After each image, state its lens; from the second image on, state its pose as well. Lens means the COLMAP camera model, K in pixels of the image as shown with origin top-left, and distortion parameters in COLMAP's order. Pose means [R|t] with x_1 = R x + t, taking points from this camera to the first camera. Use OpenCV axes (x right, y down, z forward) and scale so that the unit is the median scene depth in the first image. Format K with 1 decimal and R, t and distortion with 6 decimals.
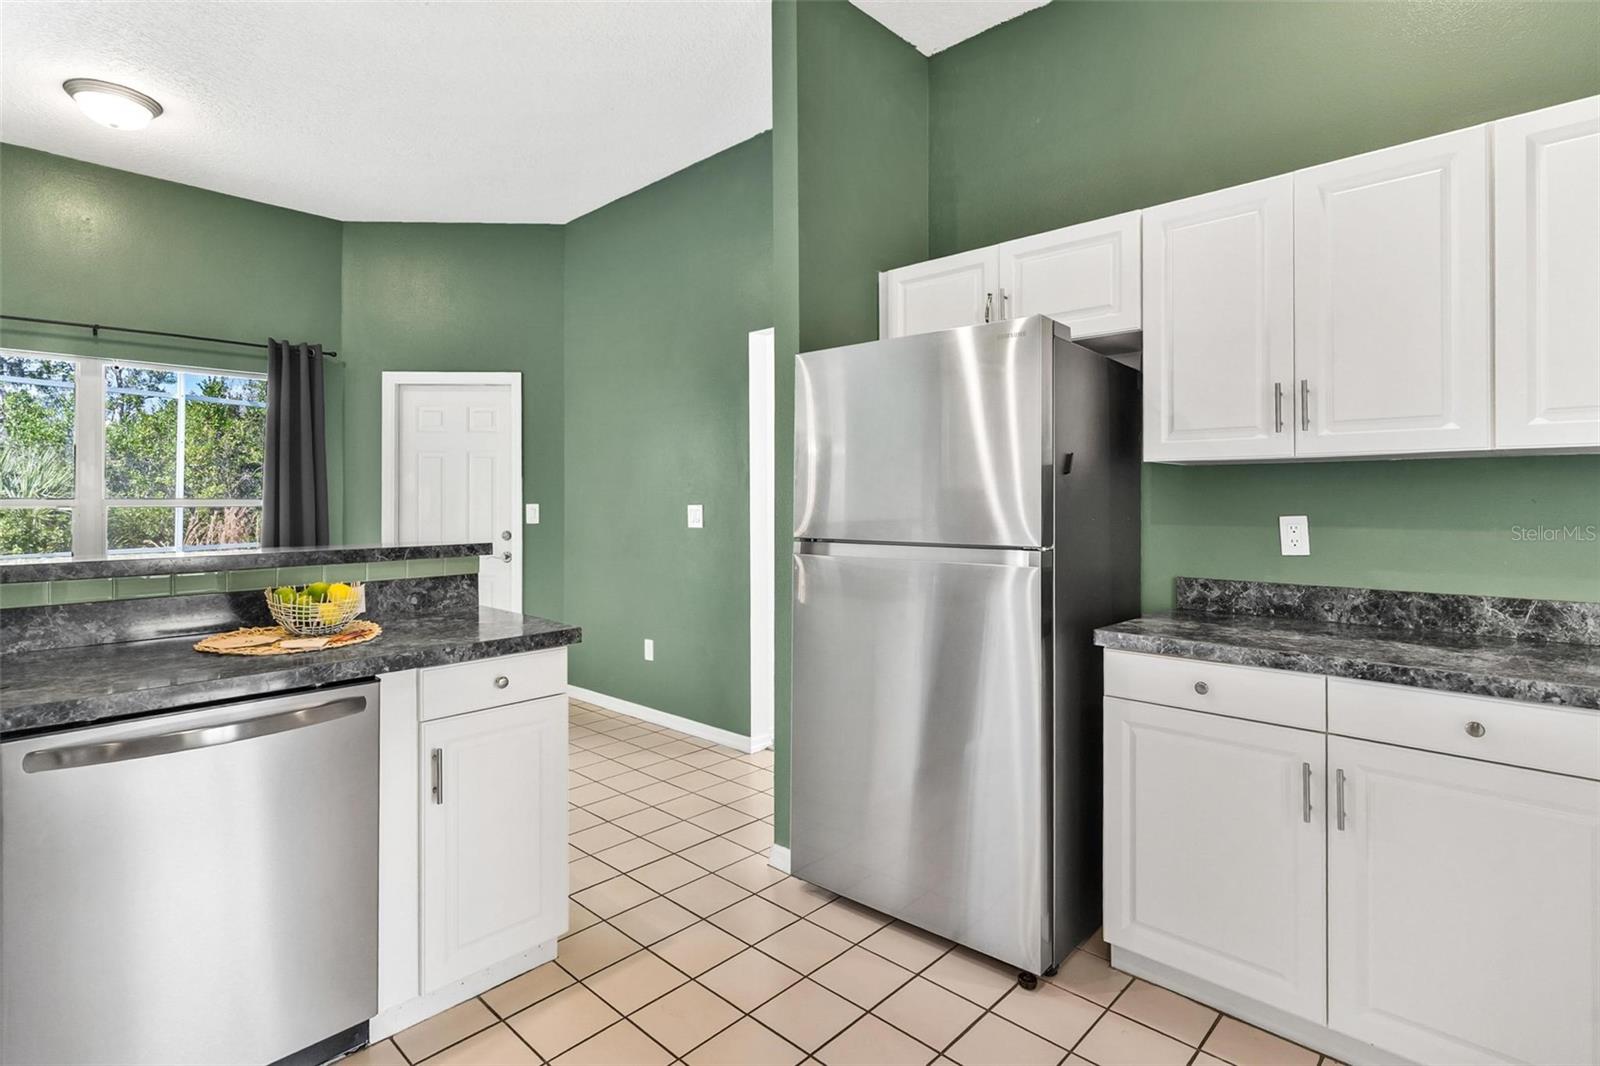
lens RADIAL K [[782.8, 0, 801.8], [0, 782.8, 495.4], [0, 0, 1]] dist [0.004171, -0.001924]
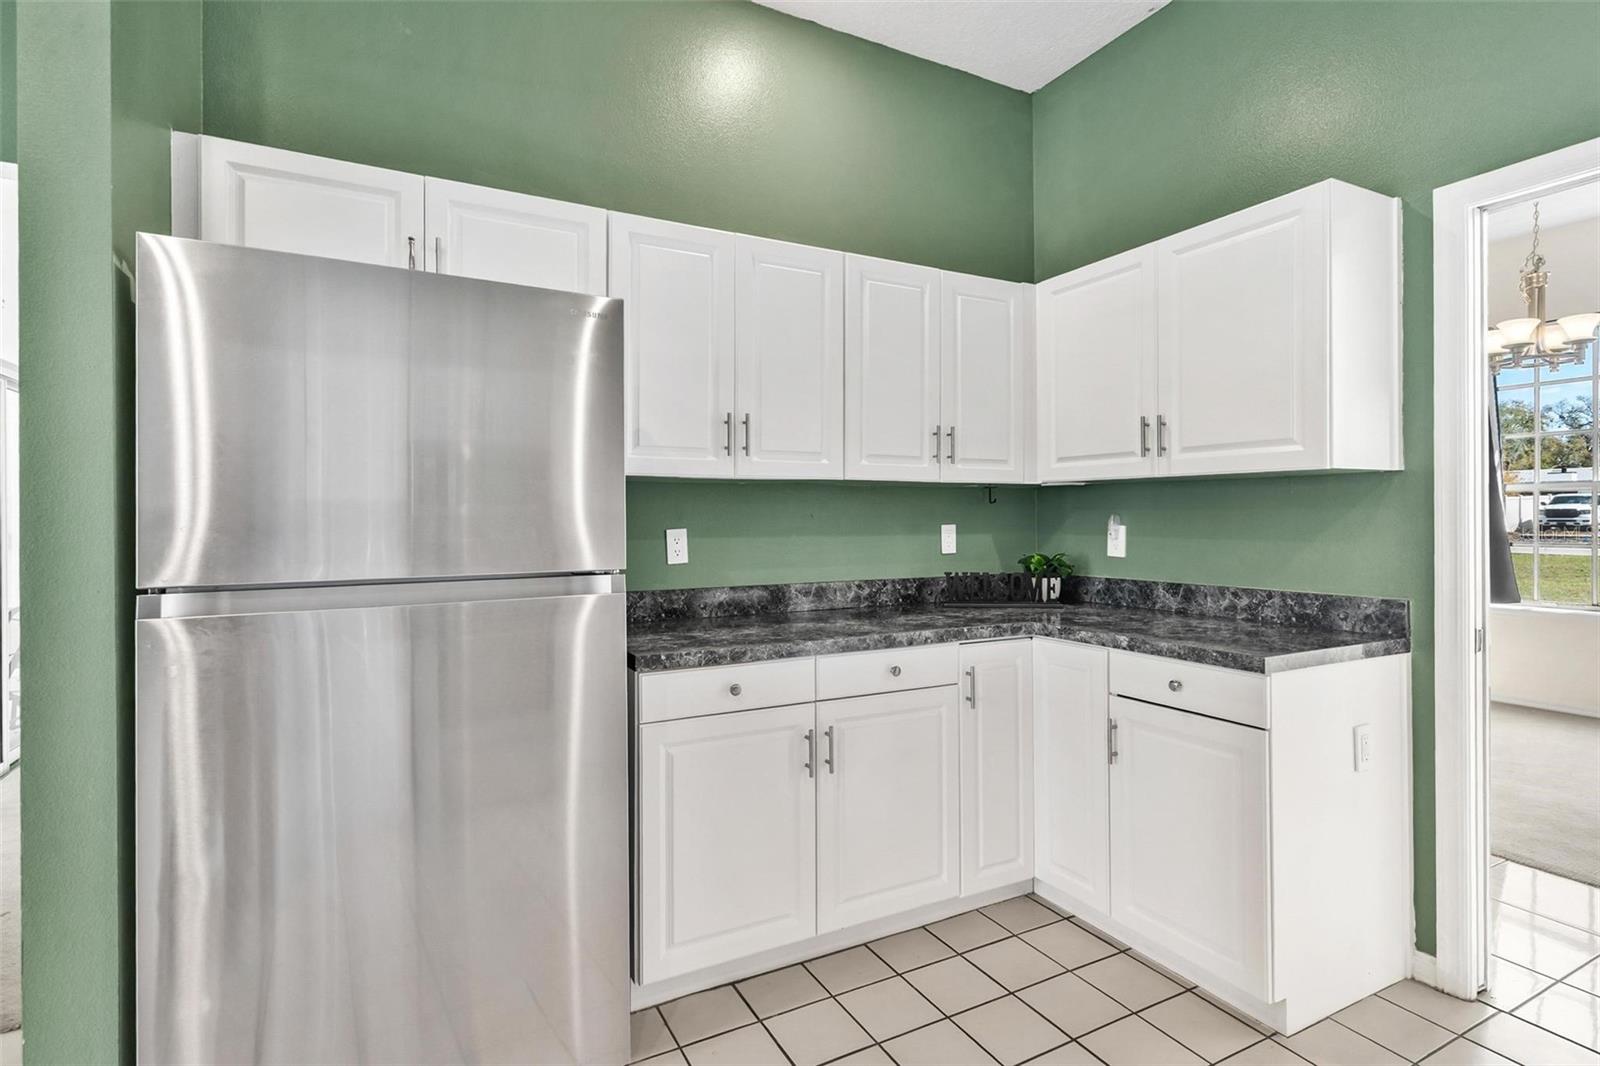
lens RADIAL K [[782.8, 0, 790.0], [0, 782.8, 517.3], [0, 0, 1]] dist [0.004171, -0.001924]
pose [[0.335858, -0.002191, 0.941910, -0.418258], [-0.003231, 0.999989, 0.003478, 0.004915], [-0.941907, -0.004212, 0.335847, 0.501668]]
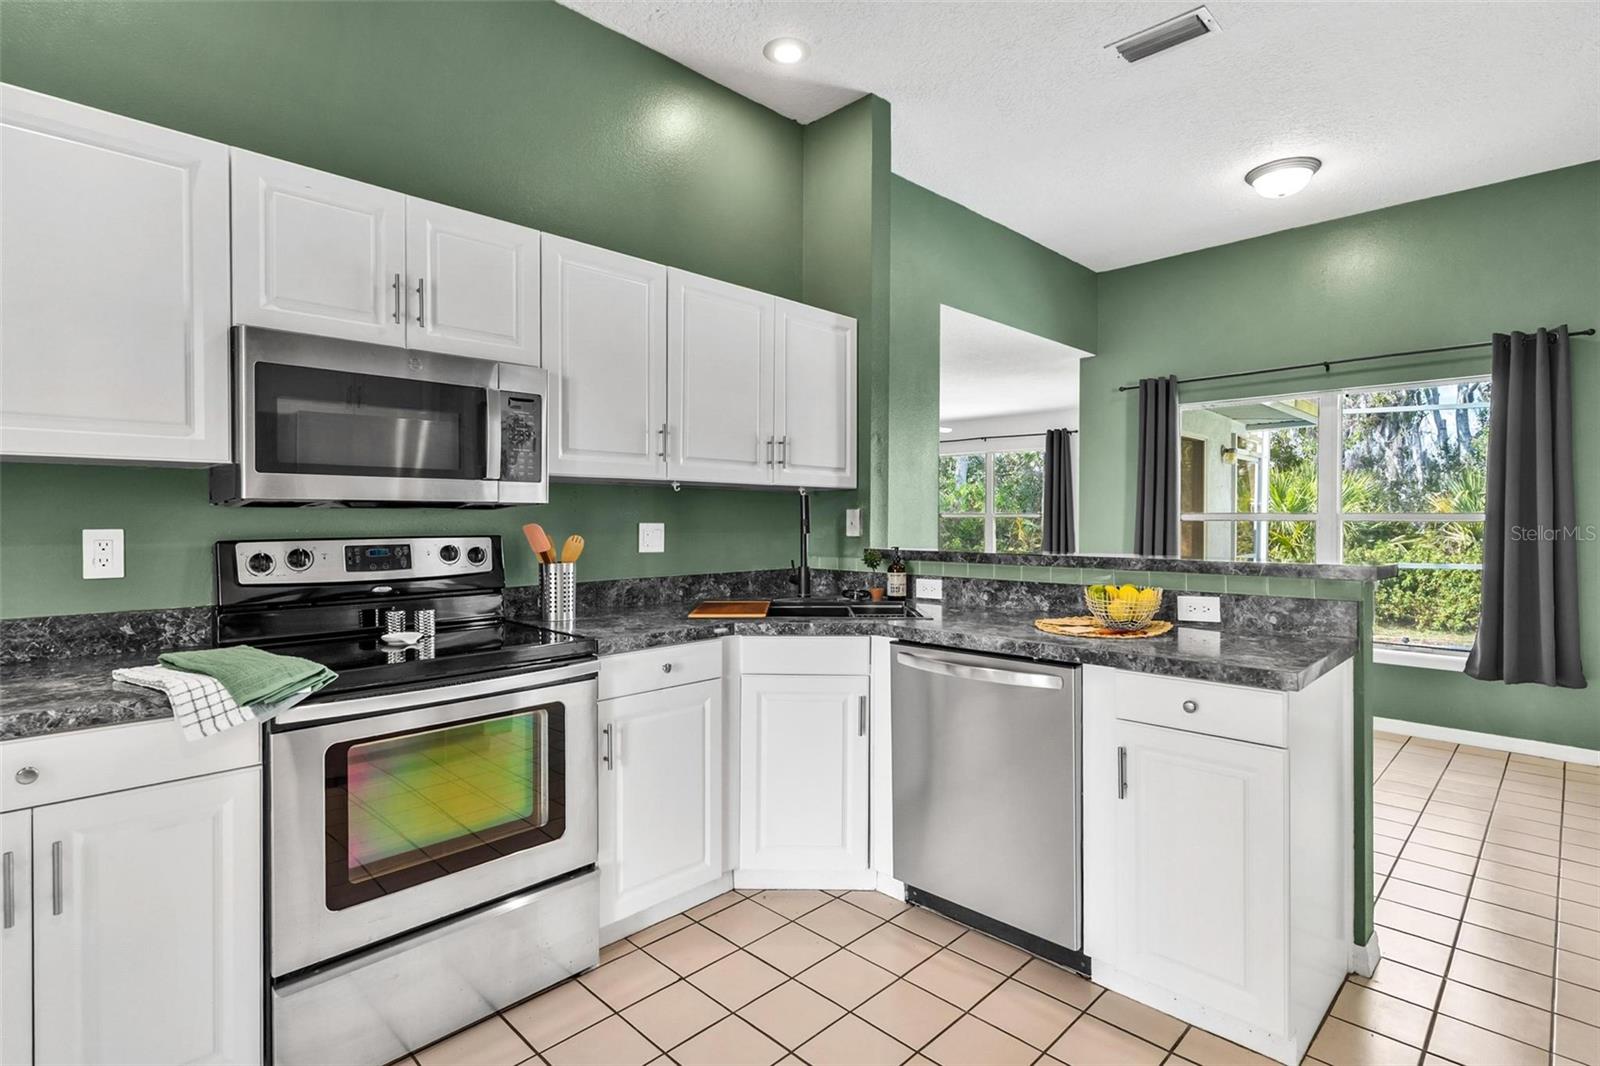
lens RADIAL K [[782.8, 0, 805.8], [0, 782.8, 527.7], [0, 0, 1]] dist [0.004171, -0.001924]
pose [[-0.019017, 0.016738, -0.999679, 0.515050], [0.004906, 0.999849, 0.016647, 0.004572], [0.999807, -0.004588, -0.019096, 0.504484]]
